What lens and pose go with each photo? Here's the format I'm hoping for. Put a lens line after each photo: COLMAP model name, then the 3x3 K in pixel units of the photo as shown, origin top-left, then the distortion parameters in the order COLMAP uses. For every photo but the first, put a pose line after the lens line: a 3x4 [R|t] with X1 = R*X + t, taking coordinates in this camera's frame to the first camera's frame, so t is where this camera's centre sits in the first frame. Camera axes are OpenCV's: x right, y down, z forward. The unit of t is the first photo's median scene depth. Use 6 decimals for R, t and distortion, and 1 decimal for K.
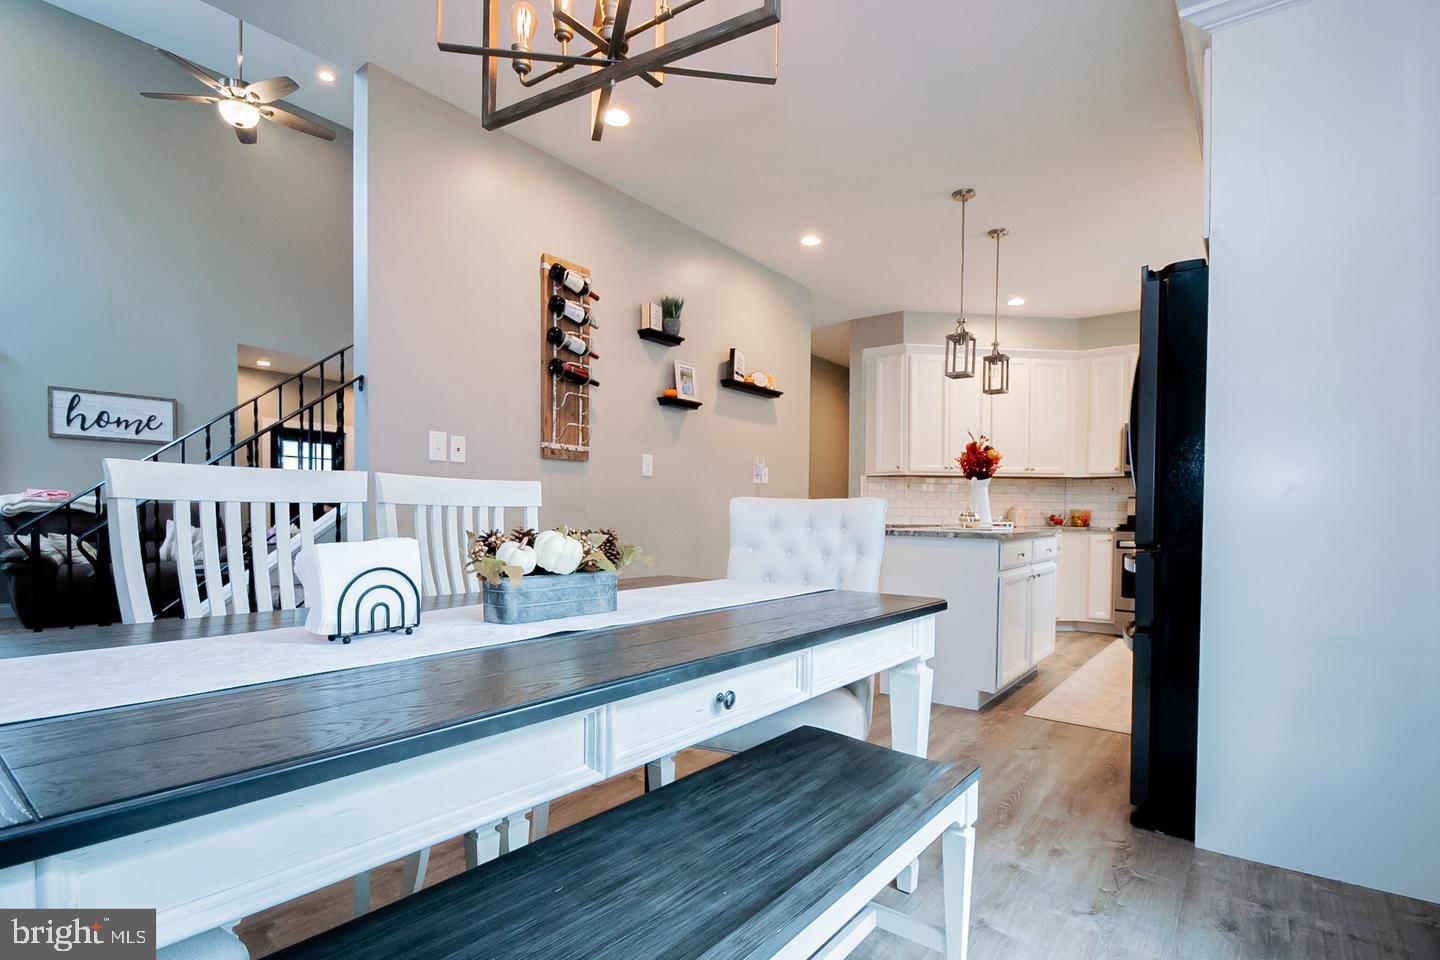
lens RADIAL K [[706.7, 0, 714.8], [0, 706.7, 525.3], [0, 0, 1]] dist [-0.001091, -0.007133]
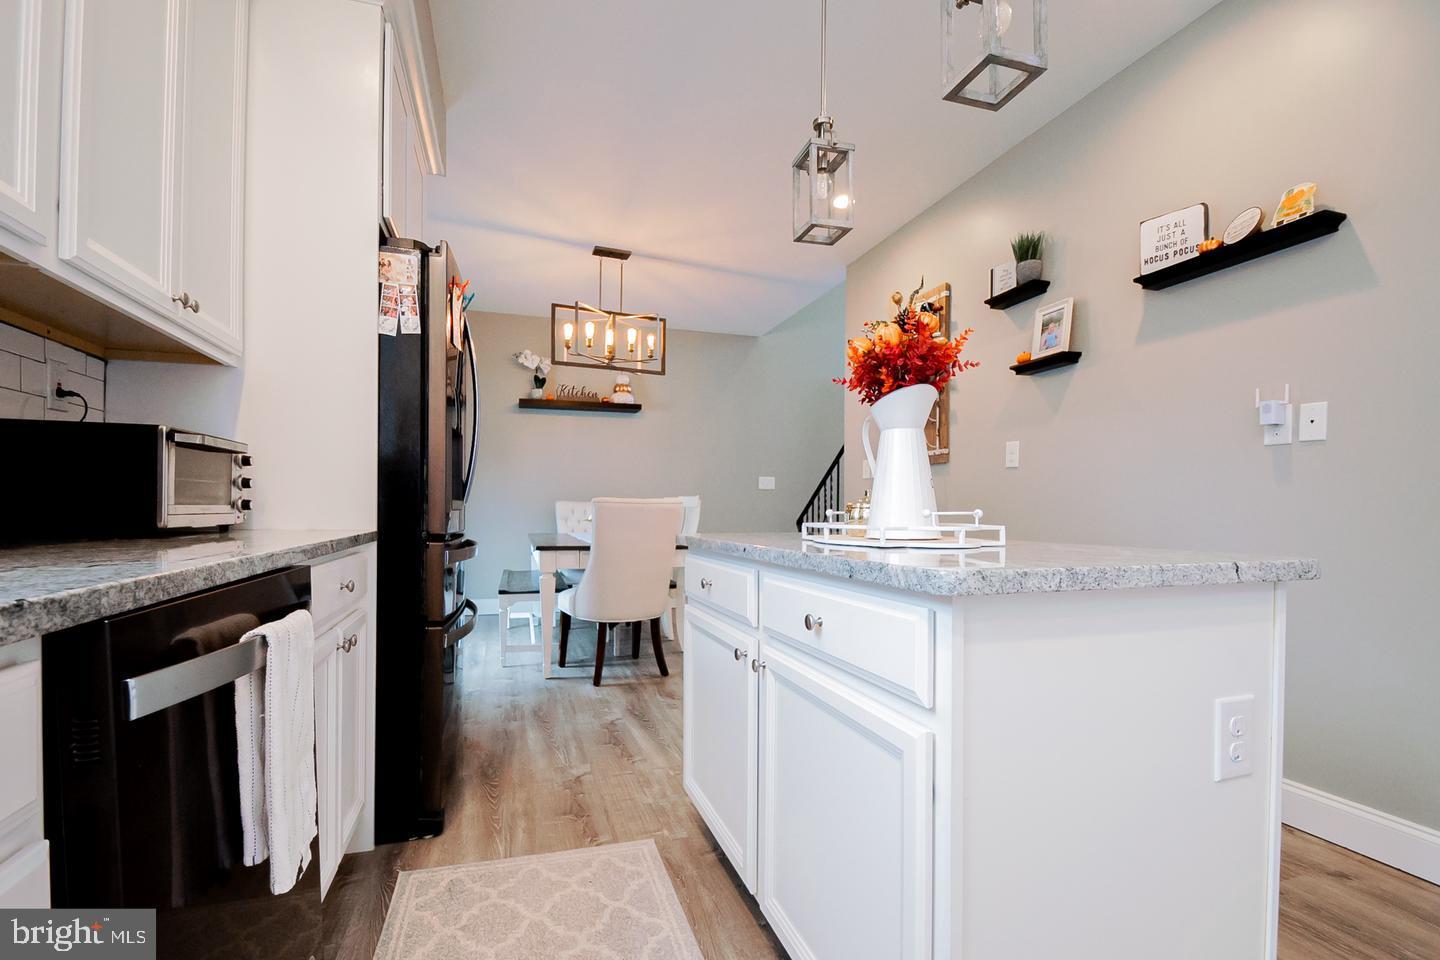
lens RADIAL K [[630.9, 0, 700.9], [0, 630.9, 512.6], [0, 0, 1]] dist [0.006155, -0.013072]
pose [[-0.578393, -0.010062, -0.815696, 1.200319], [-0.026855, 0.999617, 0.006711, -0.019020], [0.815316, 0.025787, -0.578441, 1.880341]]
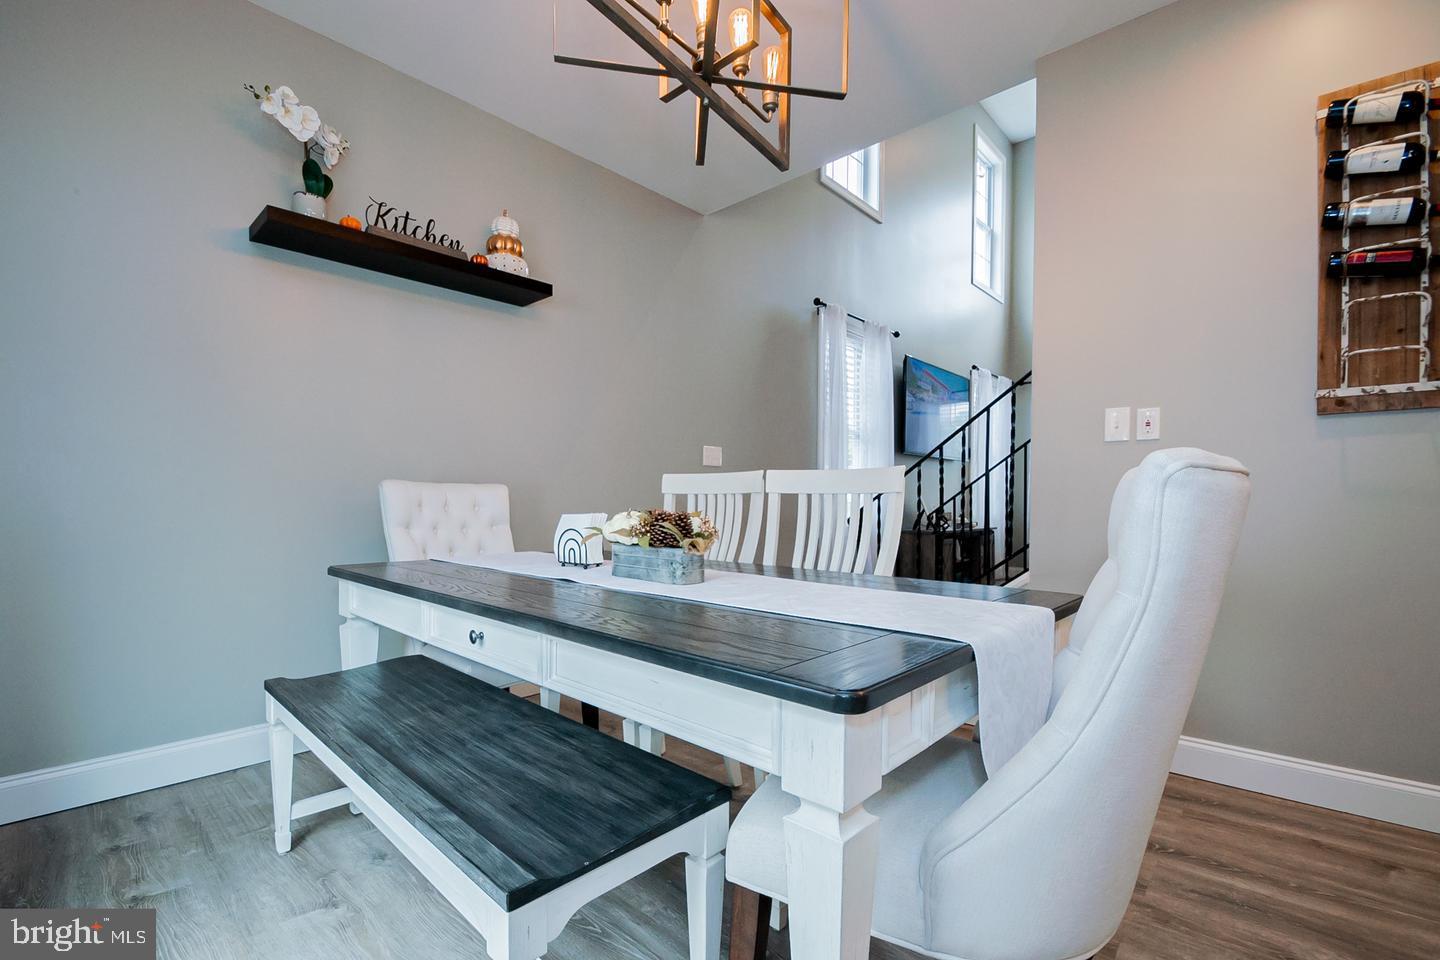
lens RADIAL K [[630.9, 0, 700.9], [0, 630.9, 512.6], [0, 0, 1]] dist [0.006155, -0.013072]
pose [[-0.100081, 0.011302, -0.994915, 0.514015], [-0.019637, 0.999718, 0.013332, -0.005152], [0.994785, 0.020872, -0.099831, 0.686075]]
